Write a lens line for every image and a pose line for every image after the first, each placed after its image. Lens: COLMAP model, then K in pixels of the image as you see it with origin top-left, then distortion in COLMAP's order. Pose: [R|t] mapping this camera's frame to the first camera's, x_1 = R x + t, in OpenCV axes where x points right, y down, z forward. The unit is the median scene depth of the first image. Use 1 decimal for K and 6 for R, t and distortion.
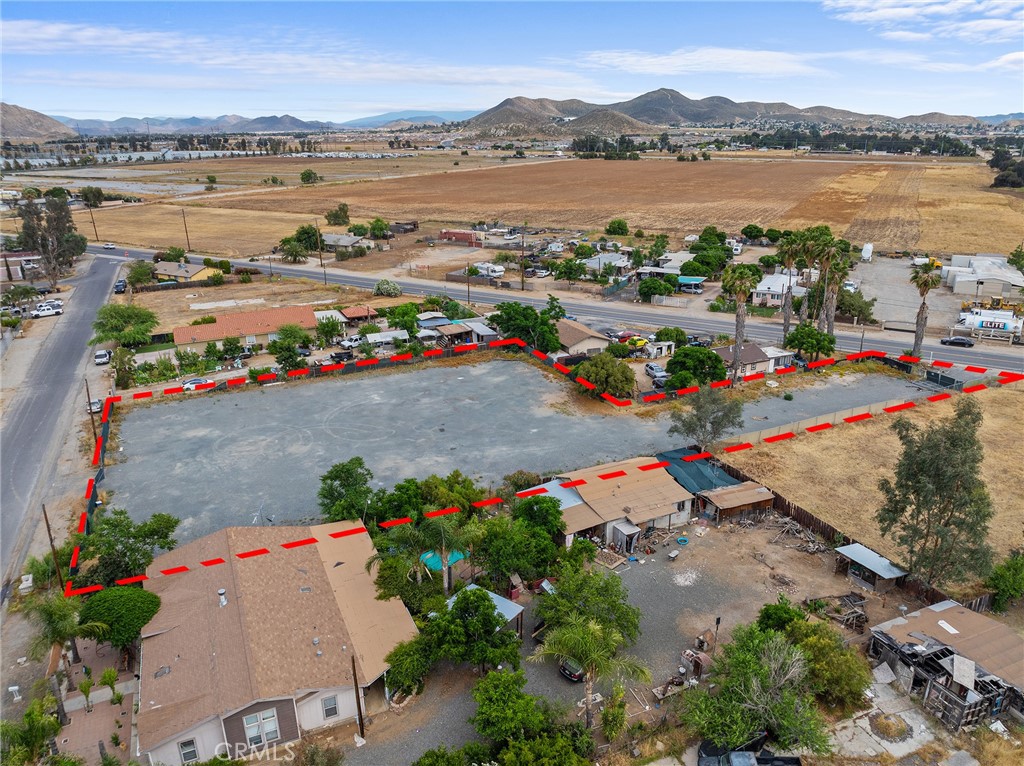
lens RADIAL K [[725.6, 0, 512.0], [0, 725.6, 383.0], [0, 0, 1]] dist [-0.041956, 0.003767]
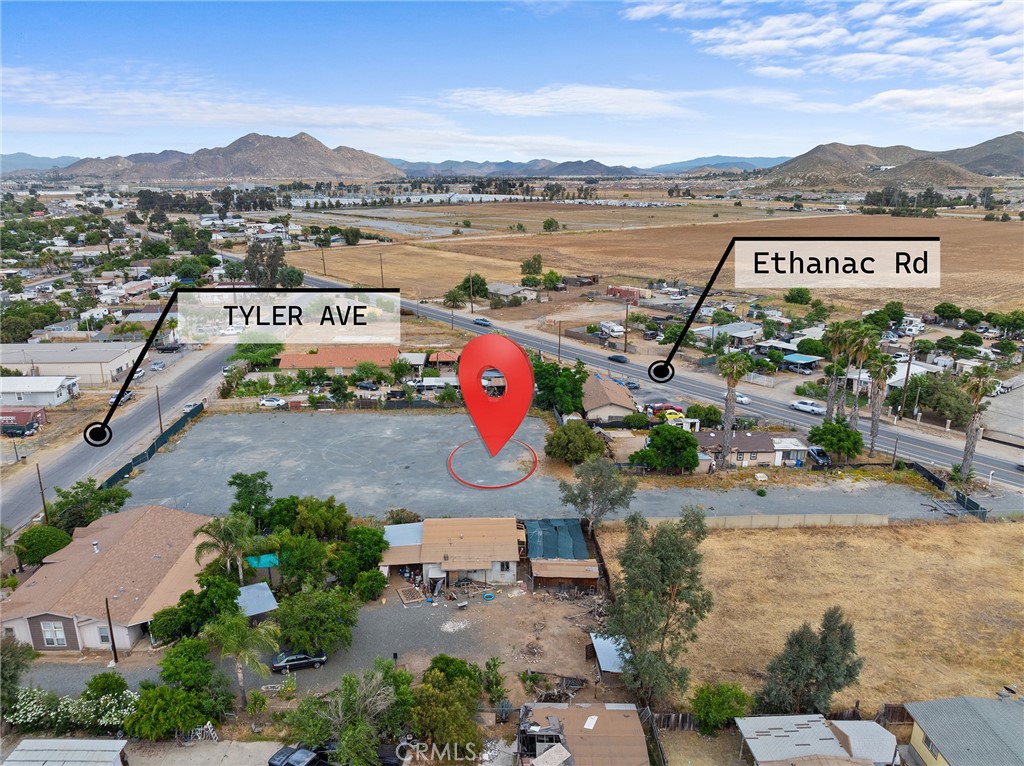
lens RADIAL K [[748.1, 0, 495.0], [0, 748.1, 386.3], [0, 0, 1]] dist [-0.039048, 0.002543]
pose [[0.913754, 0.114297, -0.389858, 0.207073], [-0.137756, 0.989928, -0.032650, -0.018178], [0.382200, 0.083539, 0.920296, -0.013717]]
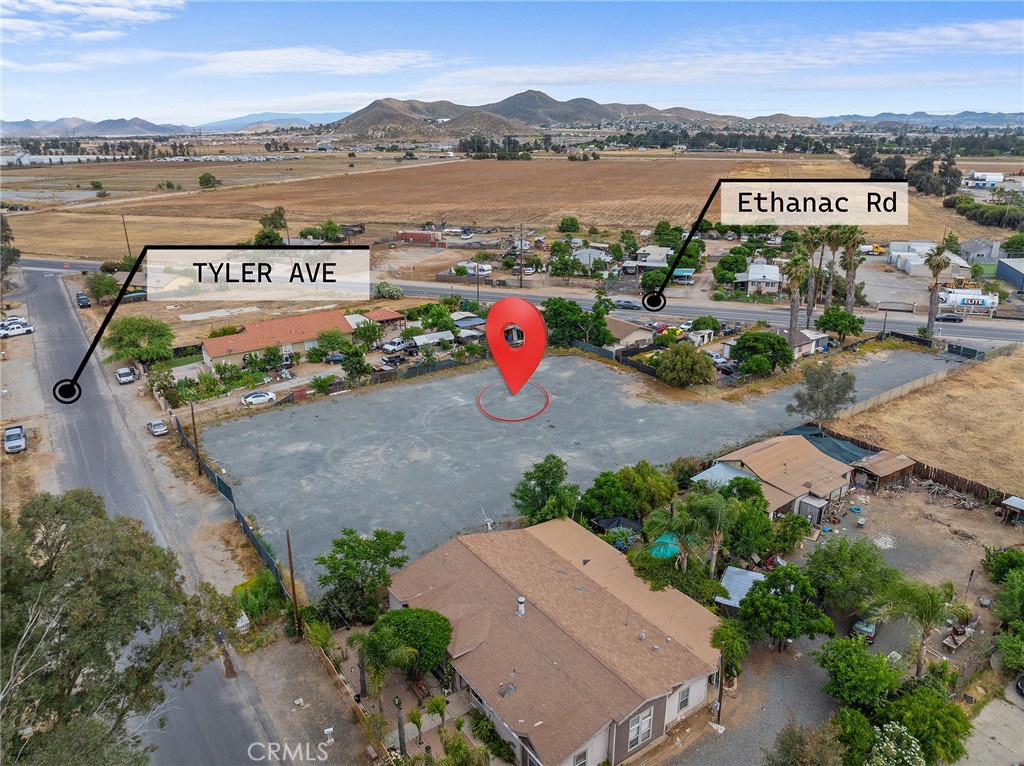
lens RADIAL K [[725.6, 0, 512.0], [0, 725.6, 383.0], [0, 0, 1]] dist [-0.041956, 0.003767]
pose [[0.984070, -0.058604, 0.167845, -0.138851], [0.058979, 0.998255, 0.002753, -0.000157], [-0.167714, 0.007190, 0.985810, 0.013090]]
